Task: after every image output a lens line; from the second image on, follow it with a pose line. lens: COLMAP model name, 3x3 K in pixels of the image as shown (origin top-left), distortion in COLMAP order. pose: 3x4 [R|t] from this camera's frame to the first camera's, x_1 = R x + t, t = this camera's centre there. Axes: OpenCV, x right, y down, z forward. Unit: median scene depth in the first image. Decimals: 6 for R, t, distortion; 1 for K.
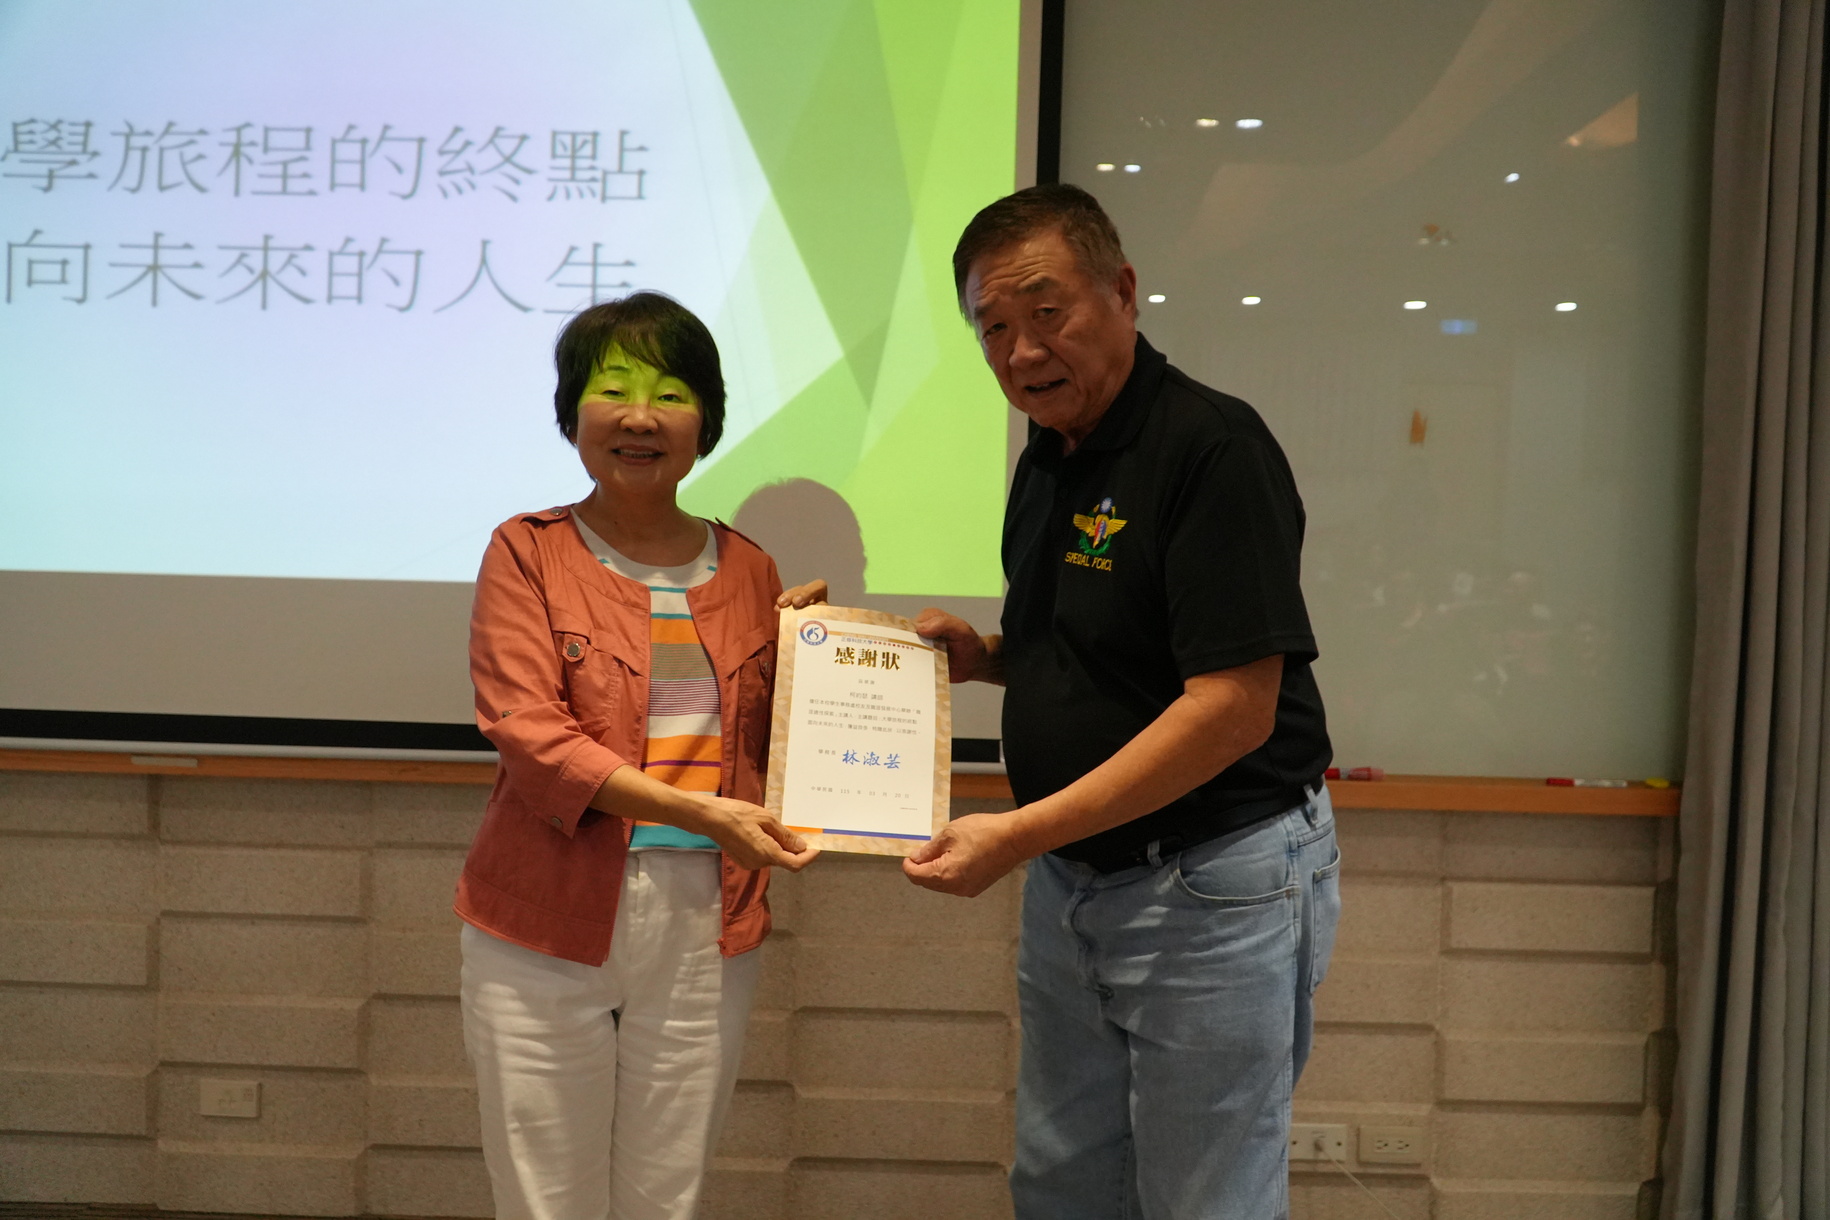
lens RADIAL K [[1508.6, 0, 922.3], [0, 1508.6, 625.0], [0, 0, 1]] dist [0.009206, -0.023401]
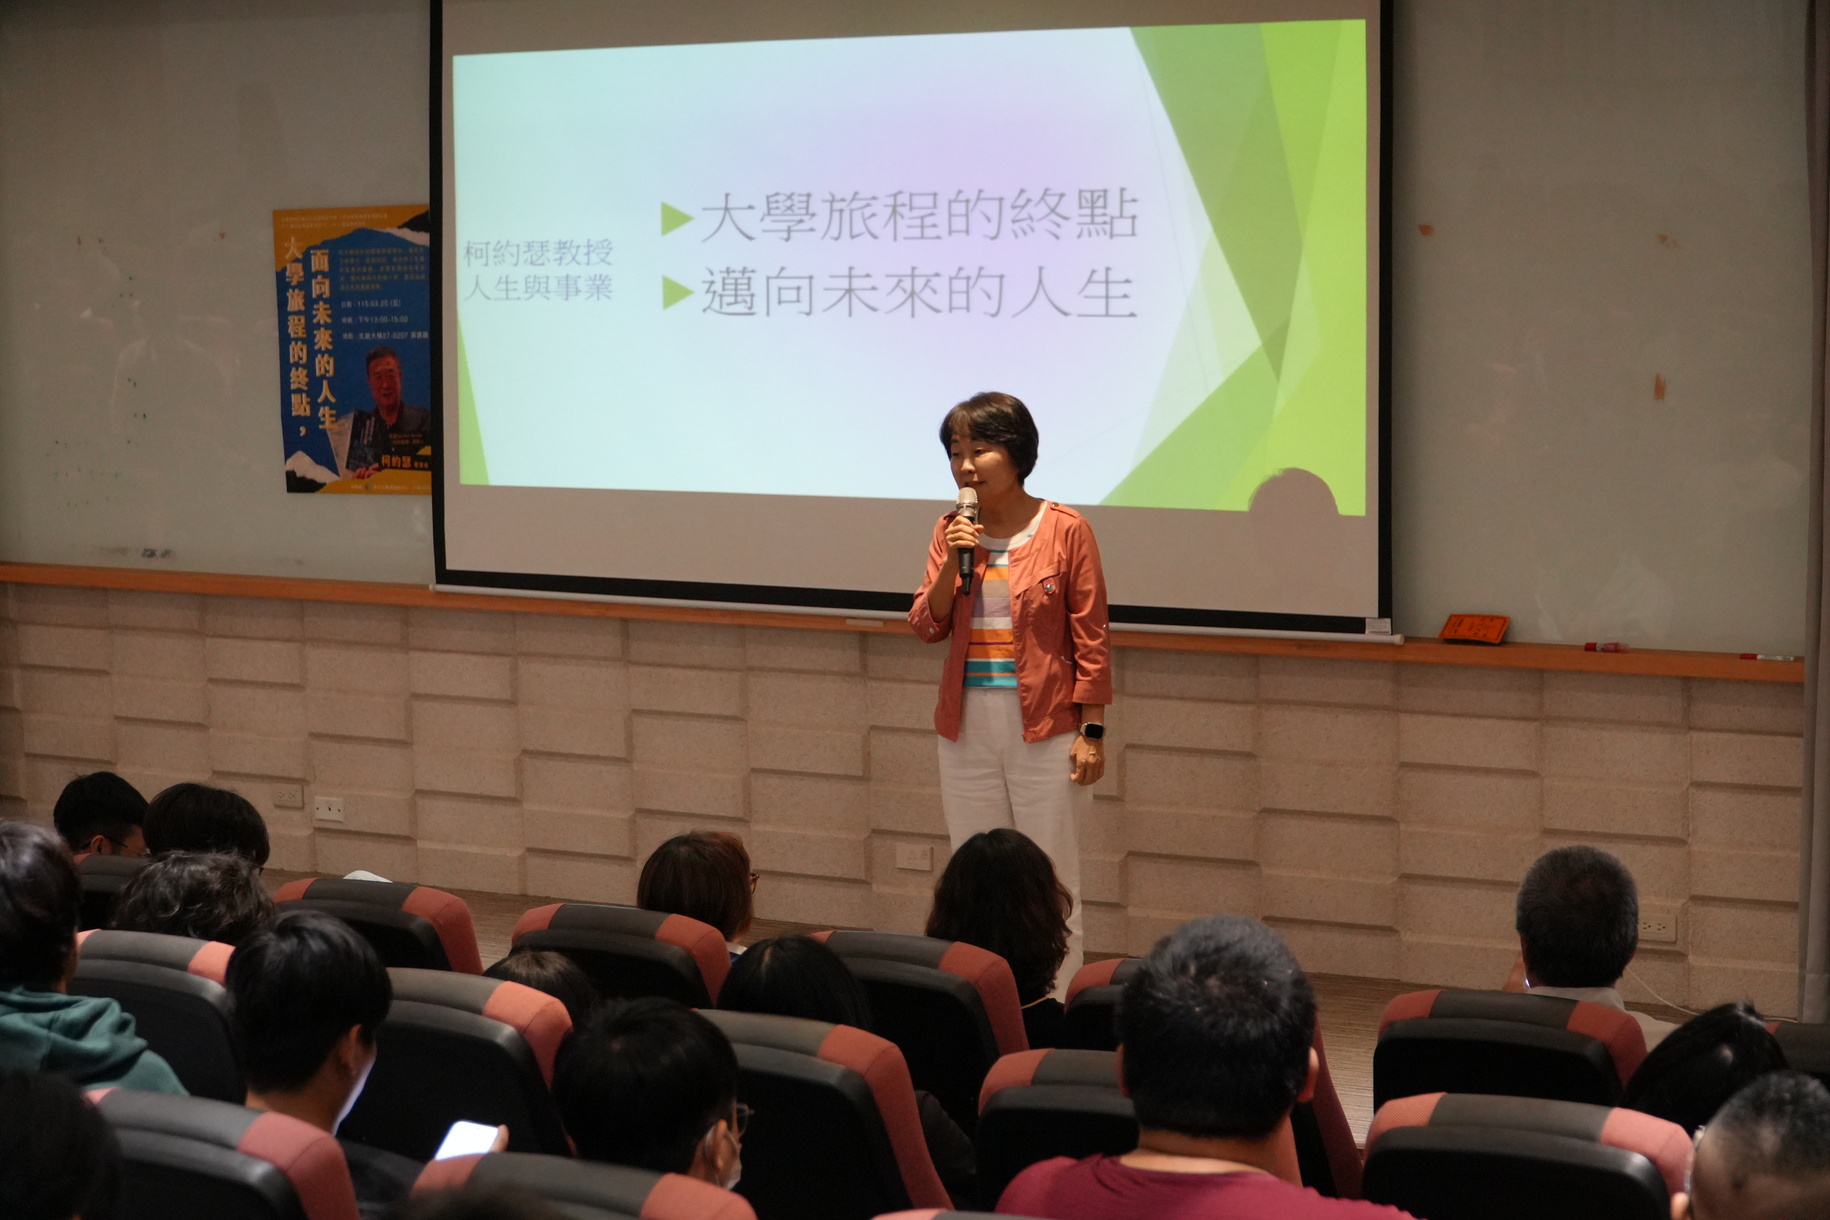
lens RADIAL K [[4502.6, 0, 915.8], [0, 4502.6, 610.9], [0, 0, 1]] dist [-0.160887, 0.000000]
pose [[0.847402, 0.016029, -0.530710, 1.852666], [0.025798, 0.997121, 0.071308, -0.230800], [0.530325, -0.074118, 0.844549, -2.657373]]
